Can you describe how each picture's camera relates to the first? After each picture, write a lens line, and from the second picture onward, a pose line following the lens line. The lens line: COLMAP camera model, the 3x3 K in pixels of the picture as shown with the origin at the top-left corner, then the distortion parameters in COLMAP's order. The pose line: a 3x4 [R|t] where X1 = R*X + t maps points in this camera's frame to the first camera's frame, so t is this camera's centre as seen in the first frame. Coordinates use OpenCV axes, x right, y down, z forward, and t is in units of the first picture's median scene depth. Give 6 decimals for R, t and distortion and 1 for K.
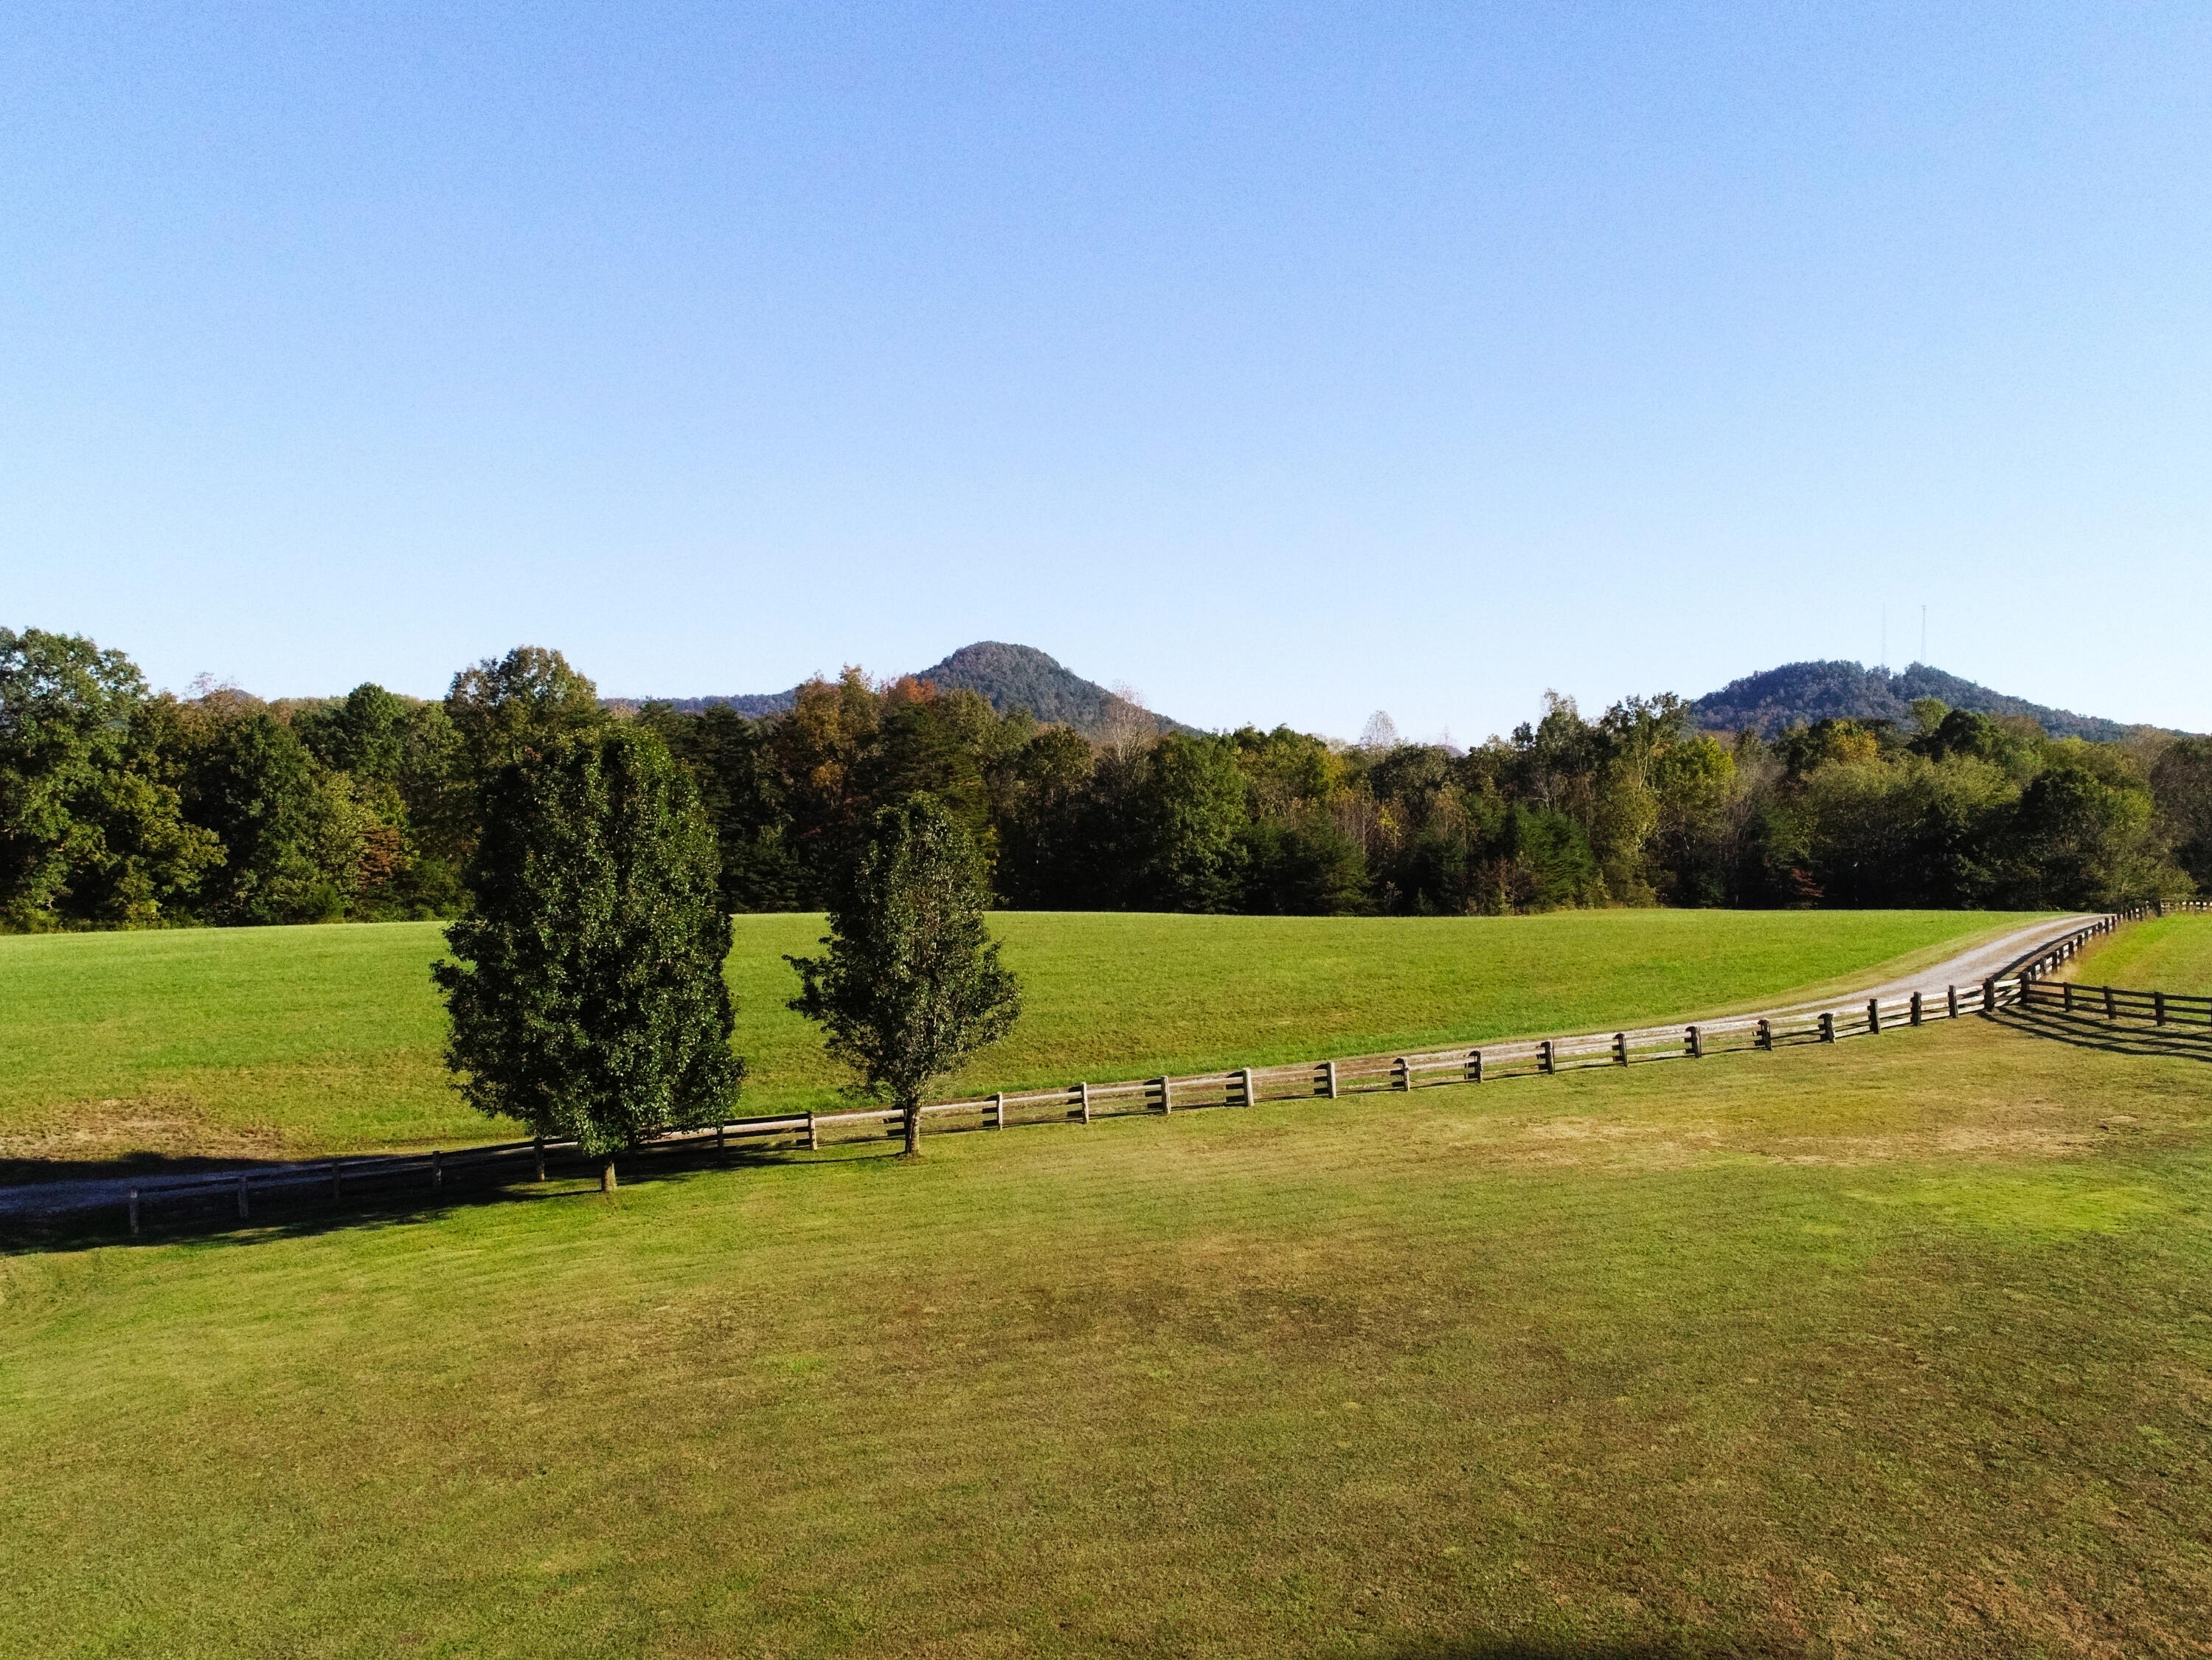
lens RADIAL K [[1749.2, 0, 1102.7], [0, 1749.2, 836.2], [0, 0, 1]] dist [0.001150, -0.000907]
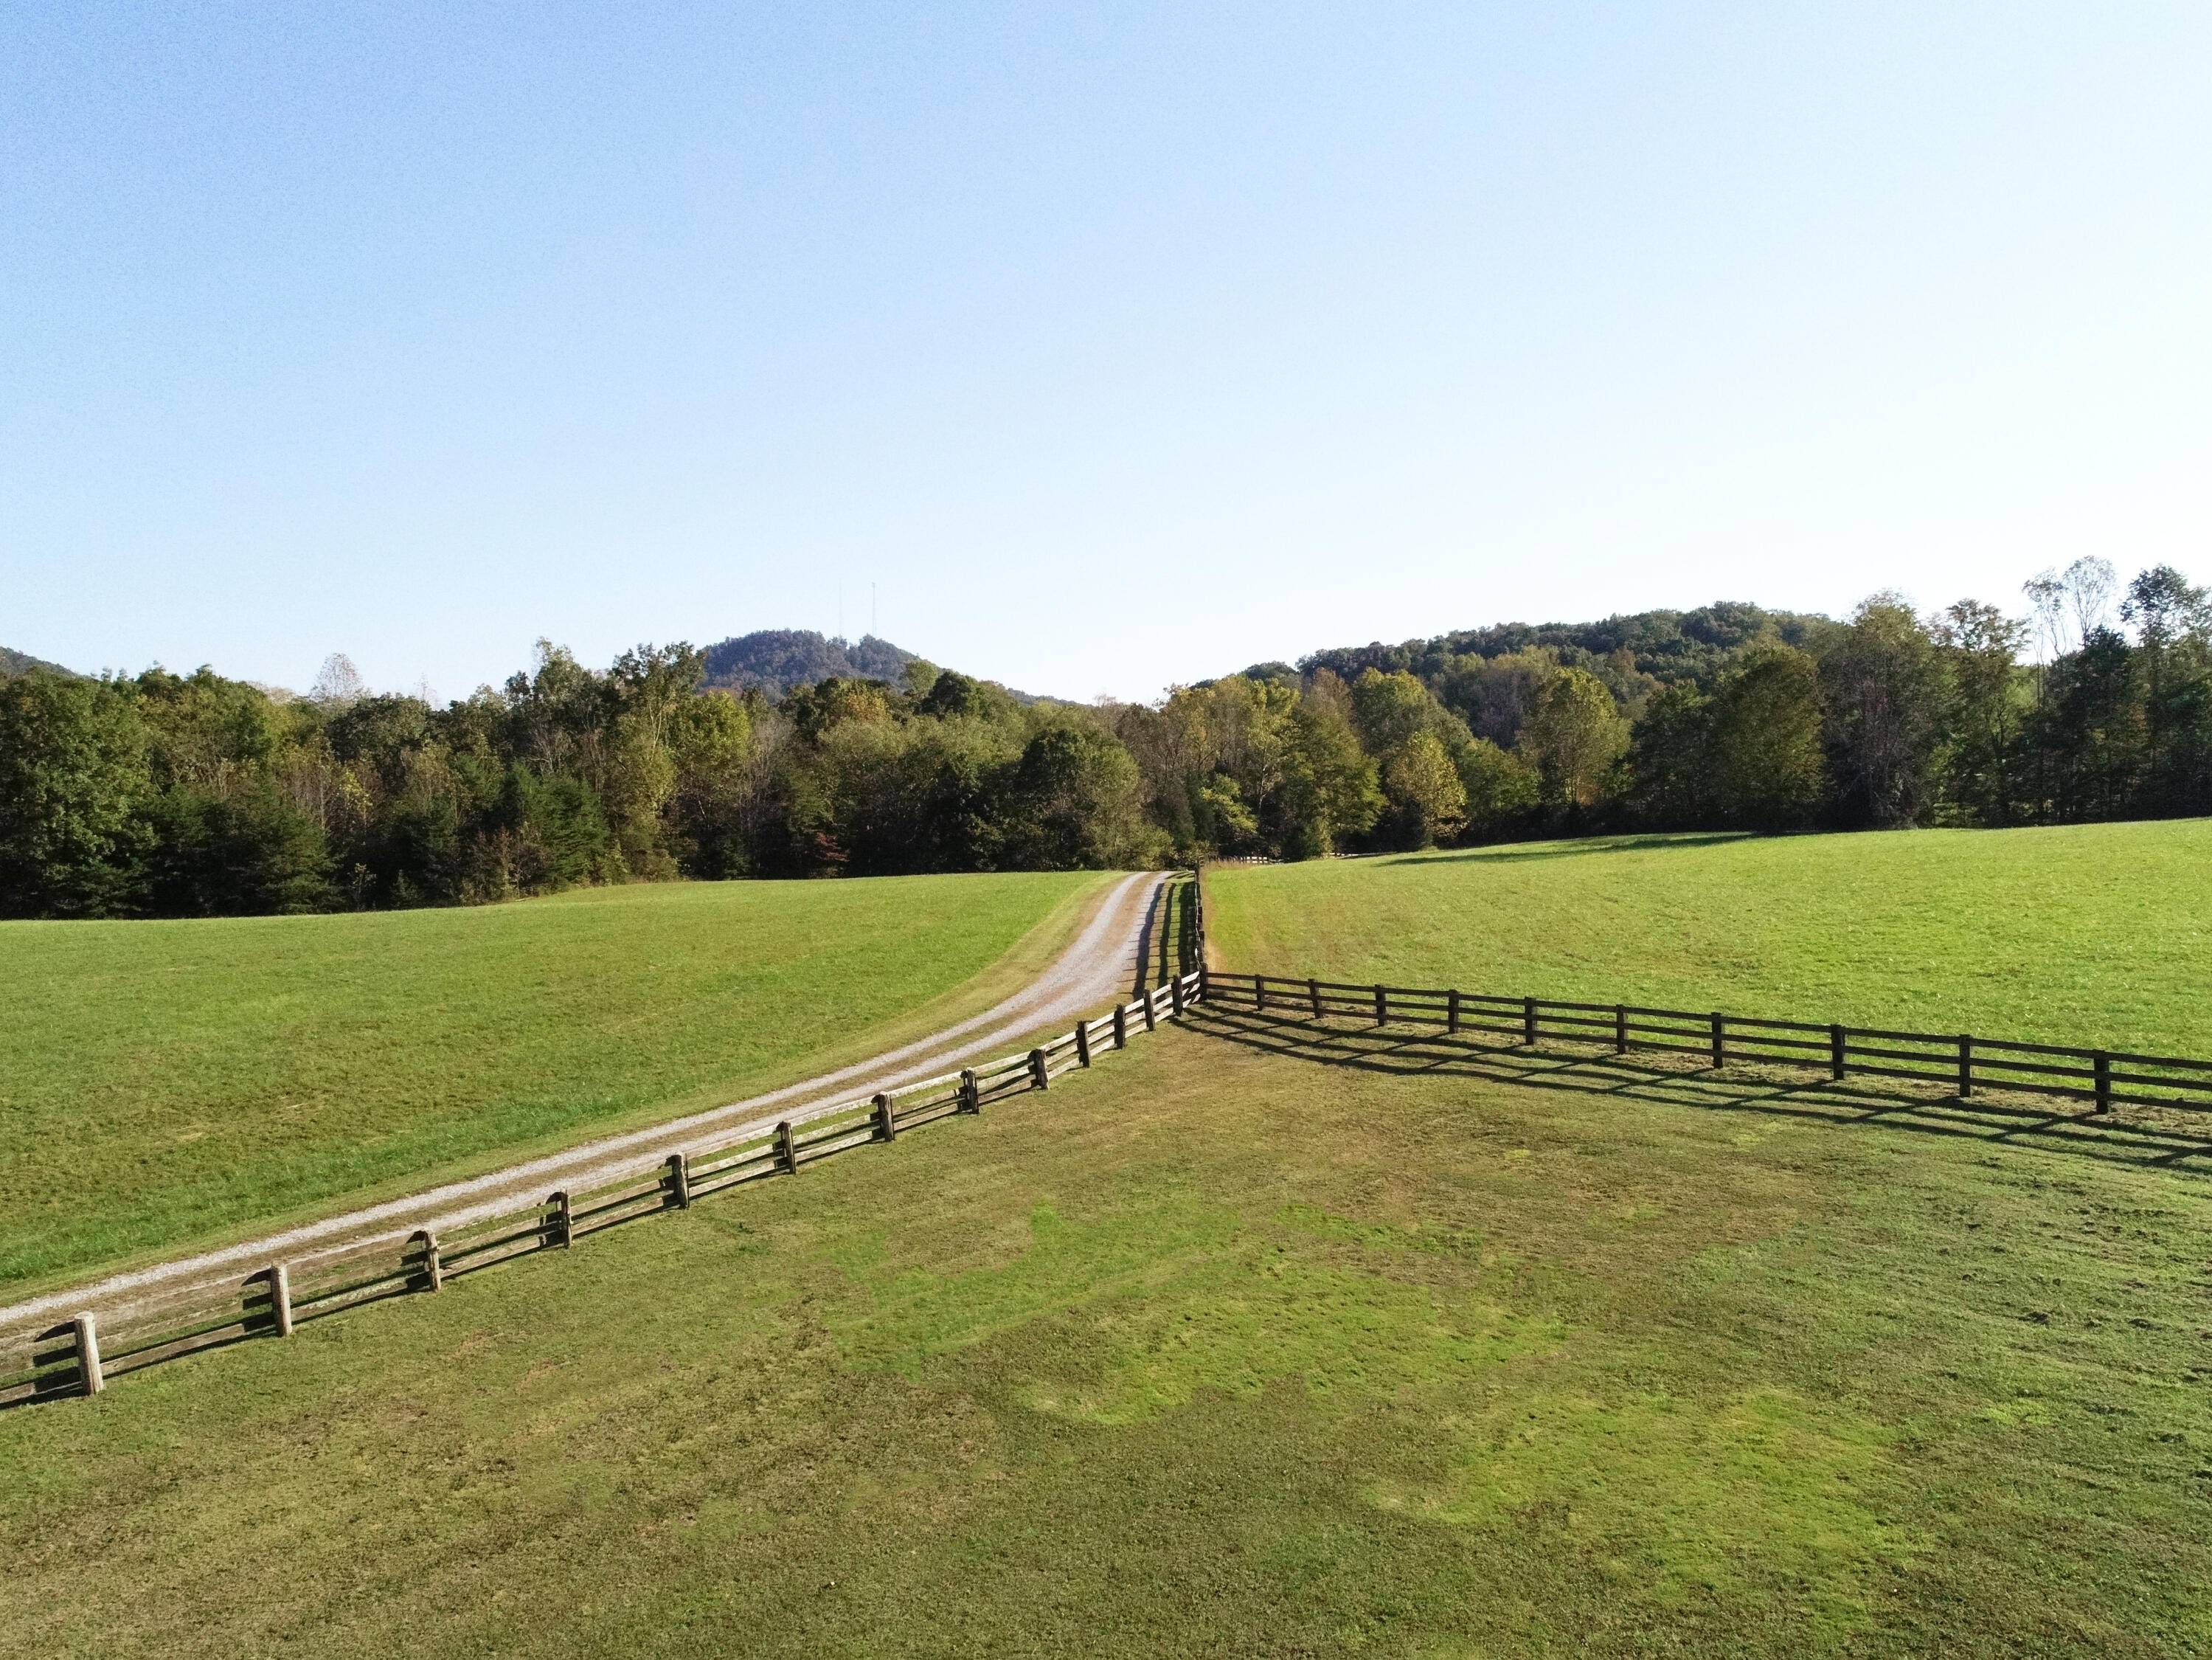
lens RADIAL K [[1749.2, 0, 1128.2], [0, 1749.2, 842.8], [0, 0, 1]] dist [0.001150, -0.000907]
pose [[0.835528, -0.029580, 0.548651, 0.017234], [0.015885, 0.999433, 0.029693, -0.001444], [-0.549219, -0.016093, 0.835524, 0.123535]]
